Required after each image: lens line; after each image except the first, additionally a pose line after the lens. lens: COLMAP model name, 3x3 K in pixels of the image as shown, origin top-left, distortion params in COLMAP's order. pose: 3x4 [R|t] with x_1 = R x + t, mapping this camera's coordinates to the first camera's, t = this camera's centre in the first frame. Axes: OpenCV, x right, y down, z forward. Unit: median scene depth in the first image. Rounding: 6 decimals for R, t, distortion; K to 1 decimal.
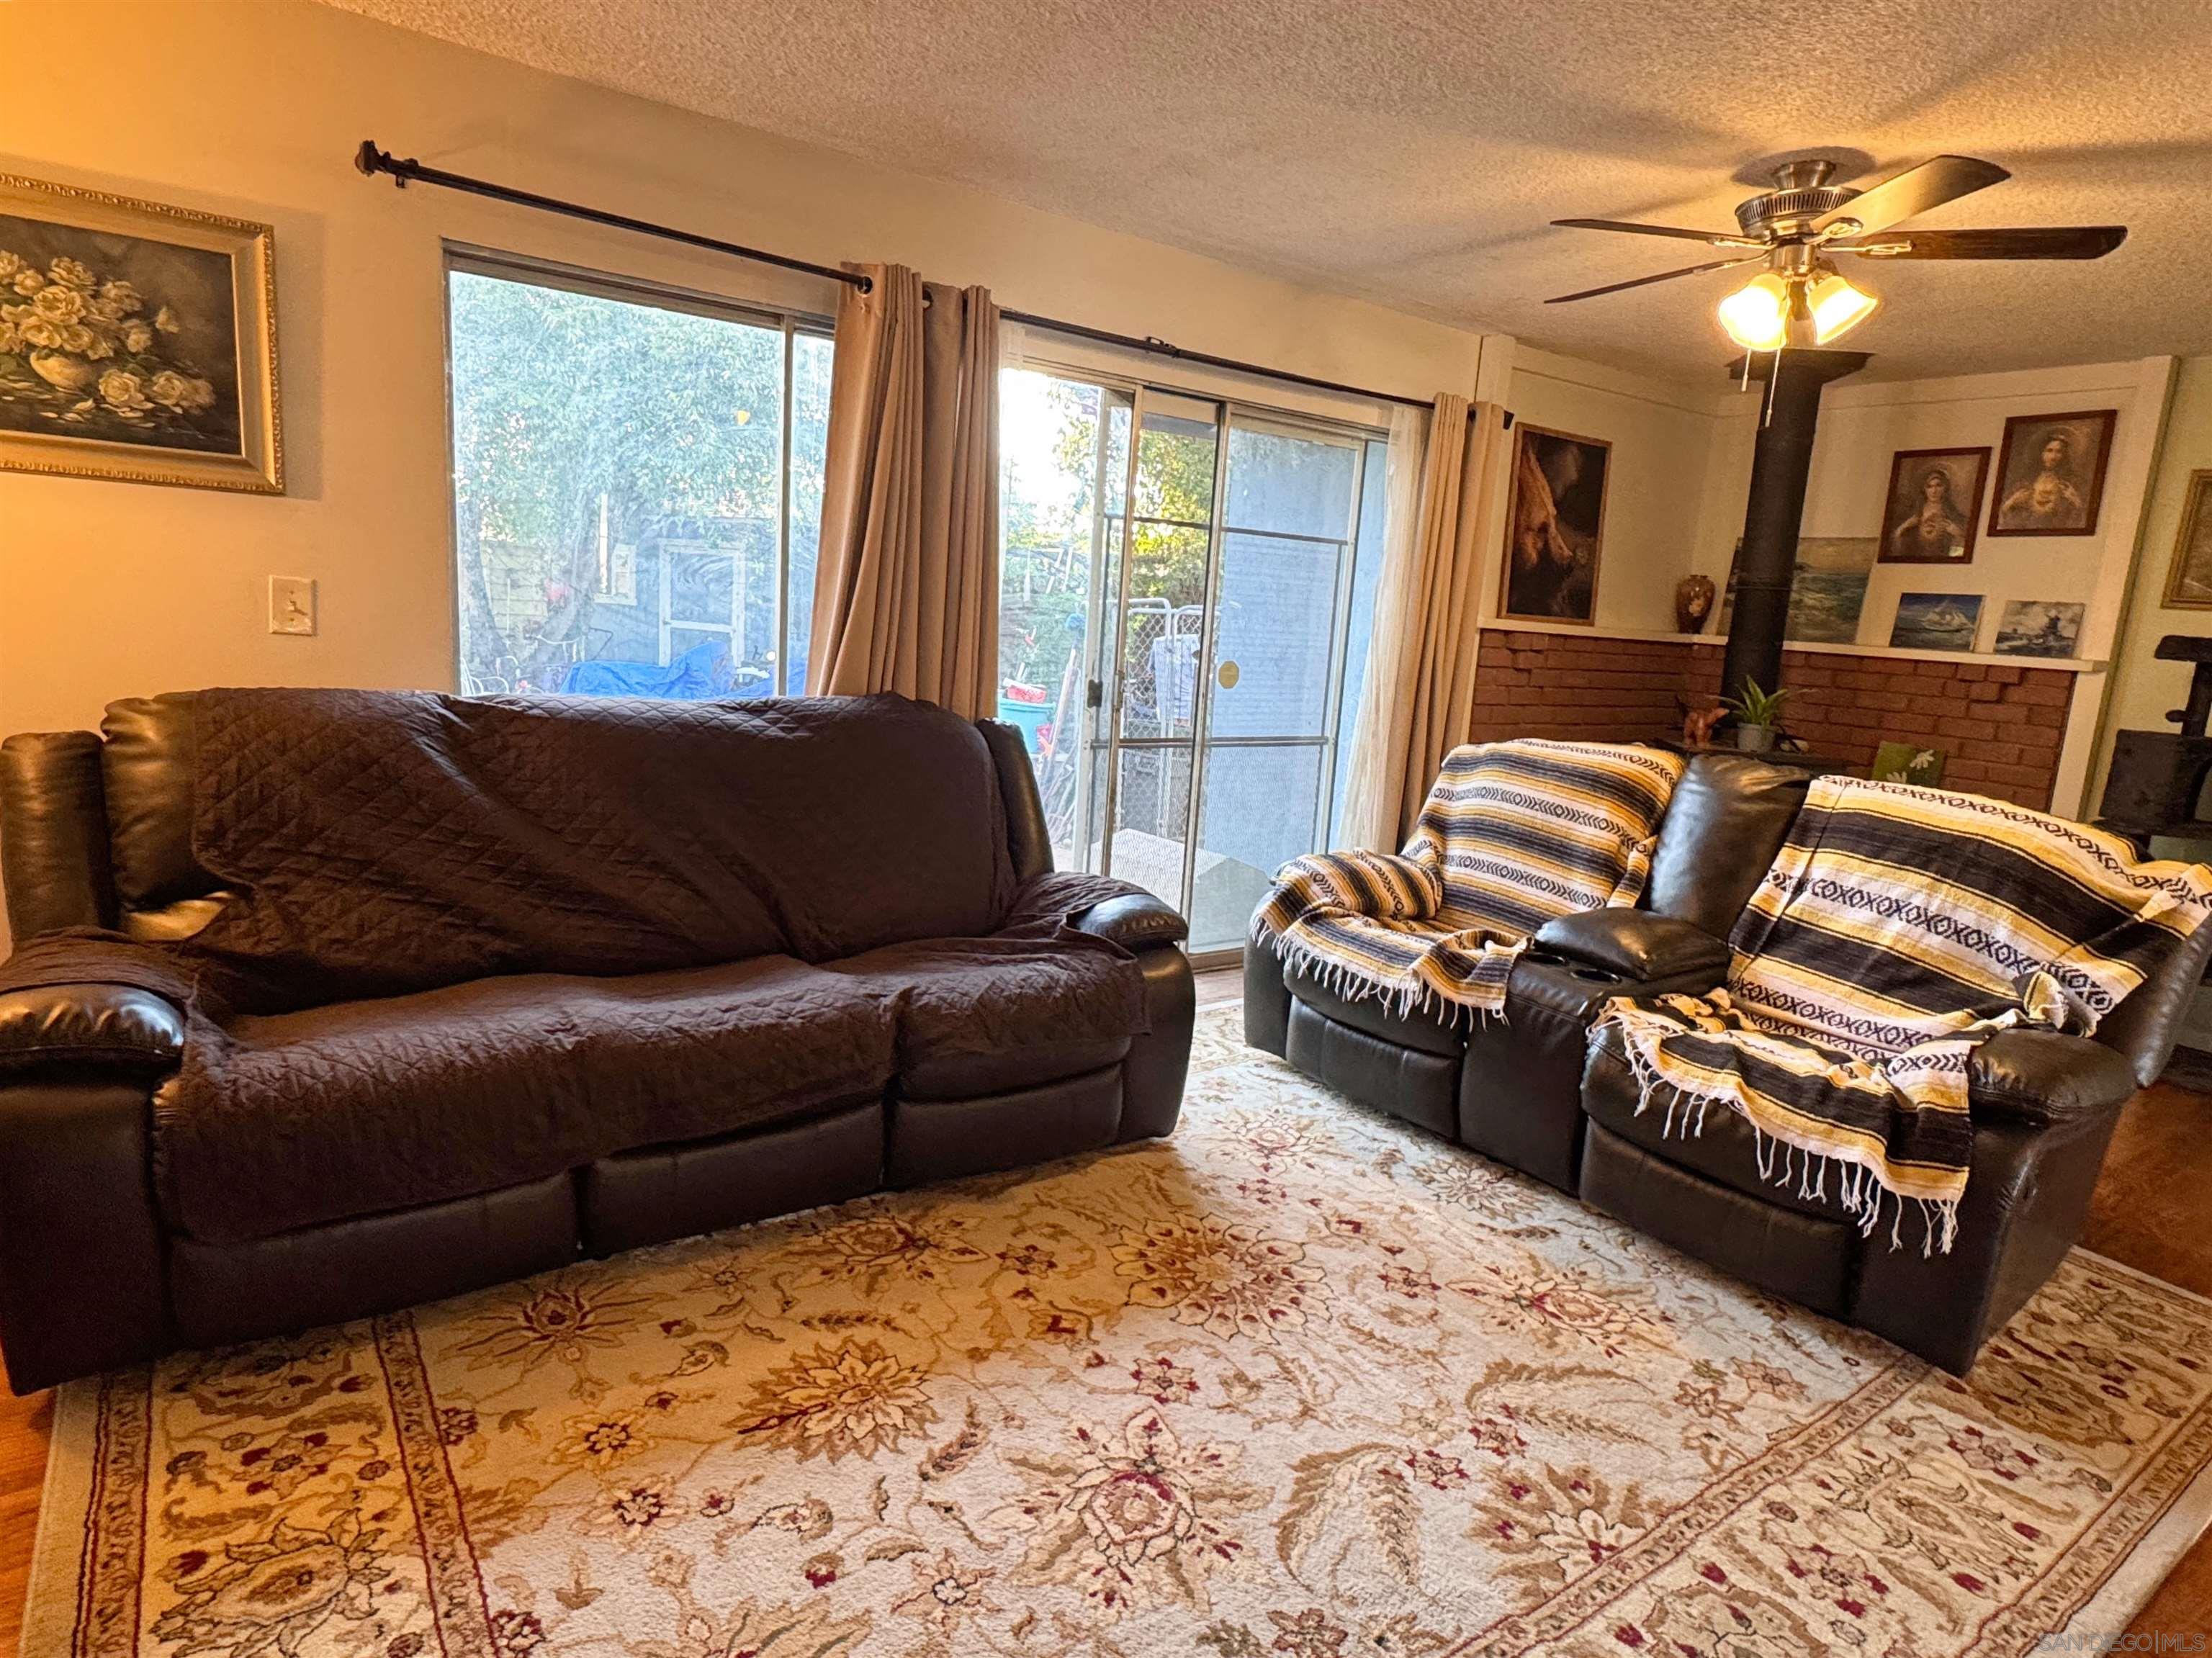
lens RADIAL K [[1266.6, 0, 1111.9], [0, 1266.6, 839.6], [0, 0, 1]] dist [-0.000723, -0.000209]
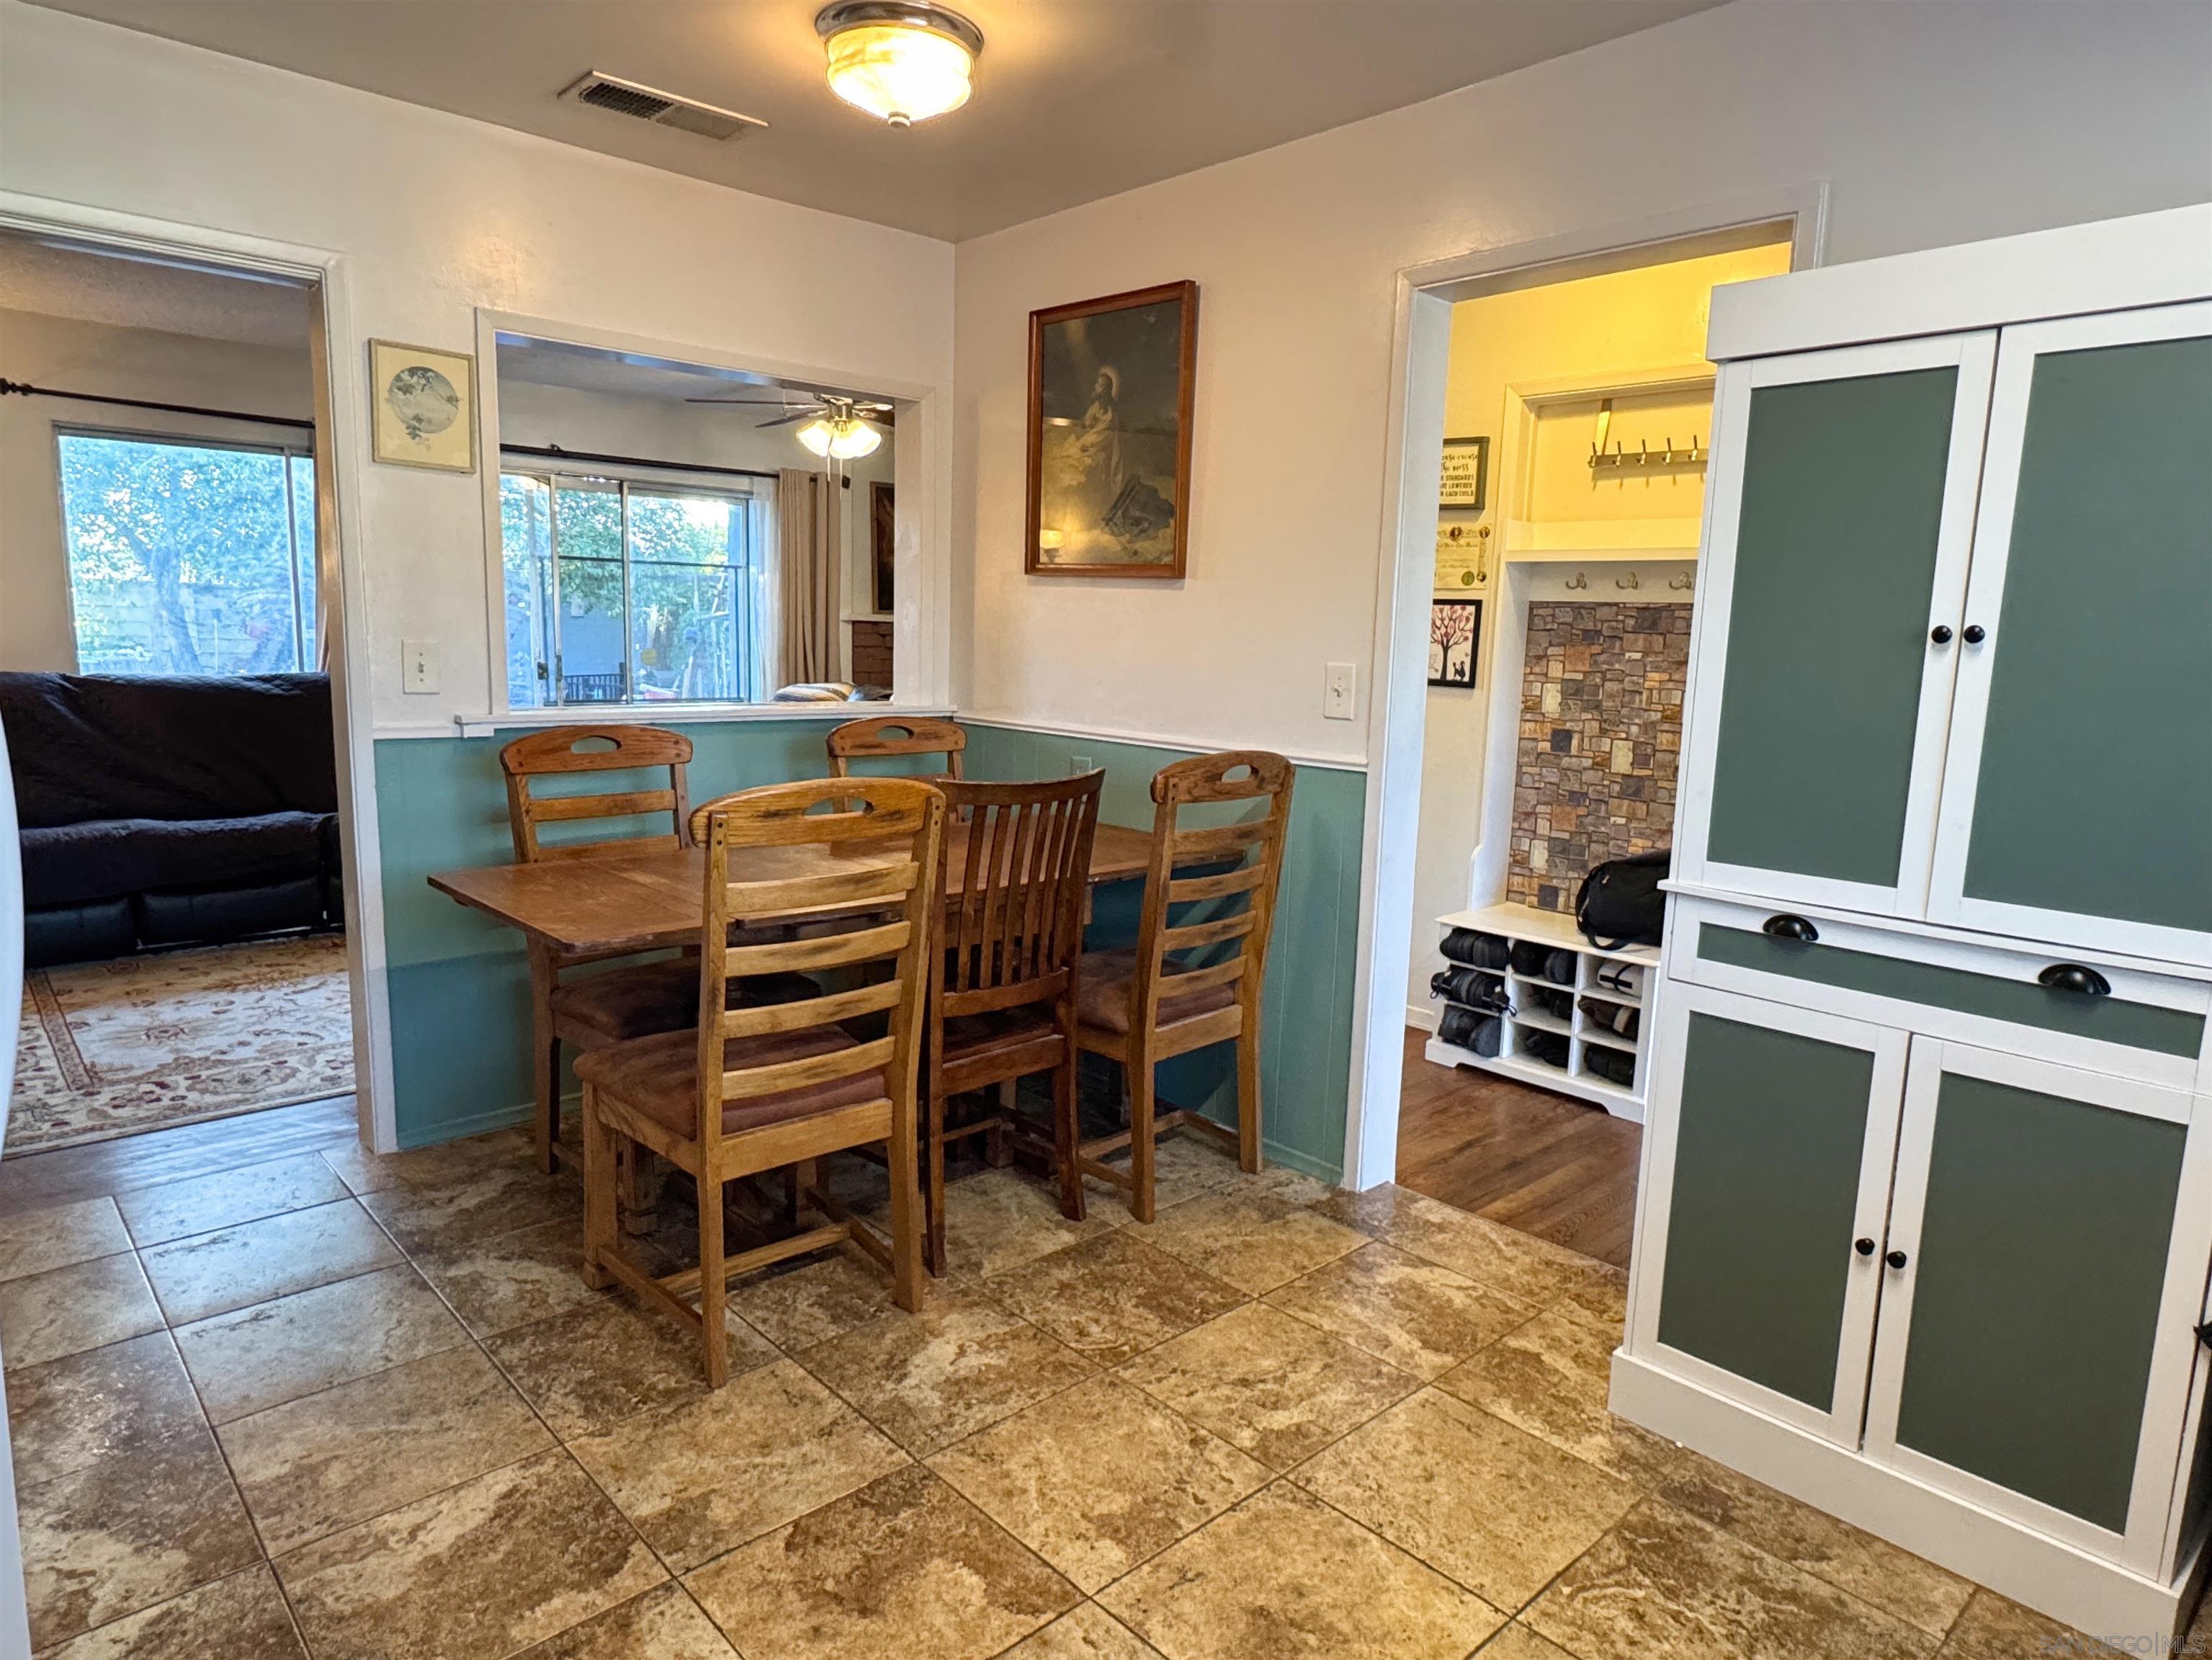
lens RADIAL K [[1334.5, 0, 1115.4], [0, 1334.5, 845.1], [0, 0, 1]] dist [-0.000743, -0.000978]
pose [[0.991423, -0.057287, 0.117464, 0.491969], [0.059465, 0.998116, -0.015121, 0.168989], [-0.116376, 0.021977, 0.992962, -0.718085]]
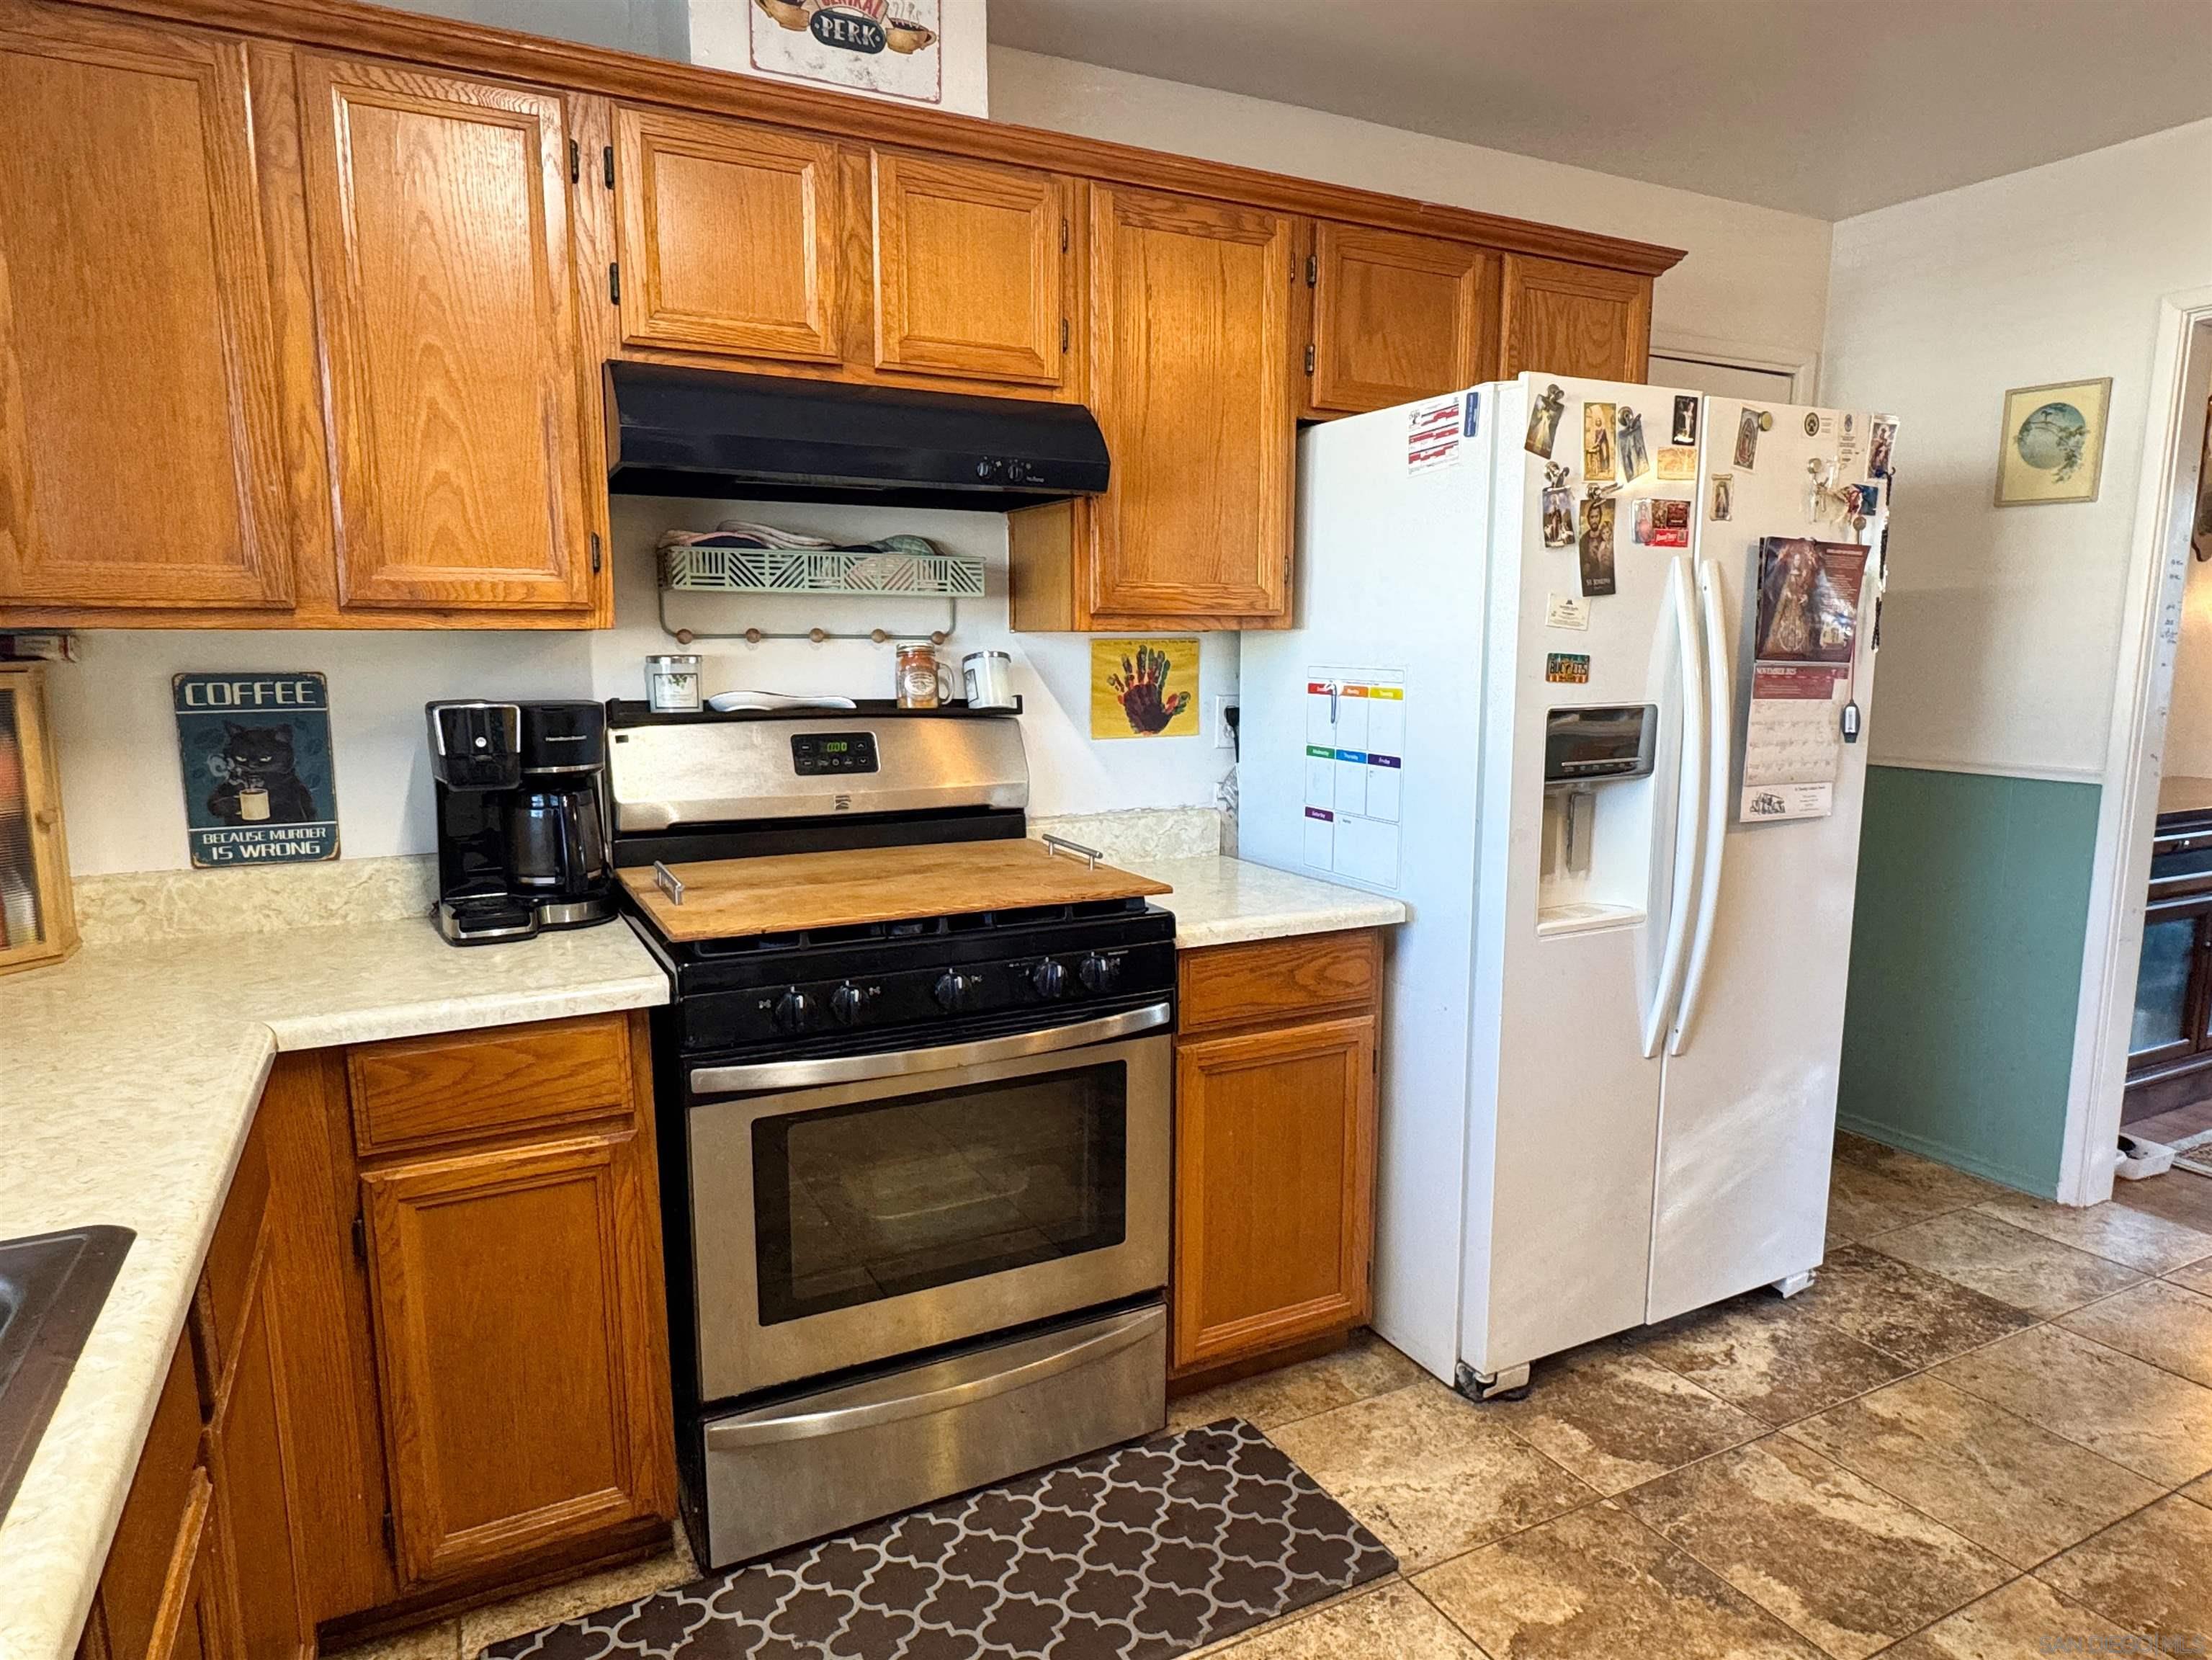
lens RADIAL K [[1334.5, 0, 1115.4], [0, 1334.5, 845.1], [0, 0, 1]] dist [-0.000743, -0.000978]
pose [[-0.149742, 0.082537, -0.985274, 0.817626], [-0.190904, 0.975345, 0.110719, 0.139094], [0.970120, 0.204672, -0.130294, -0.476837]]
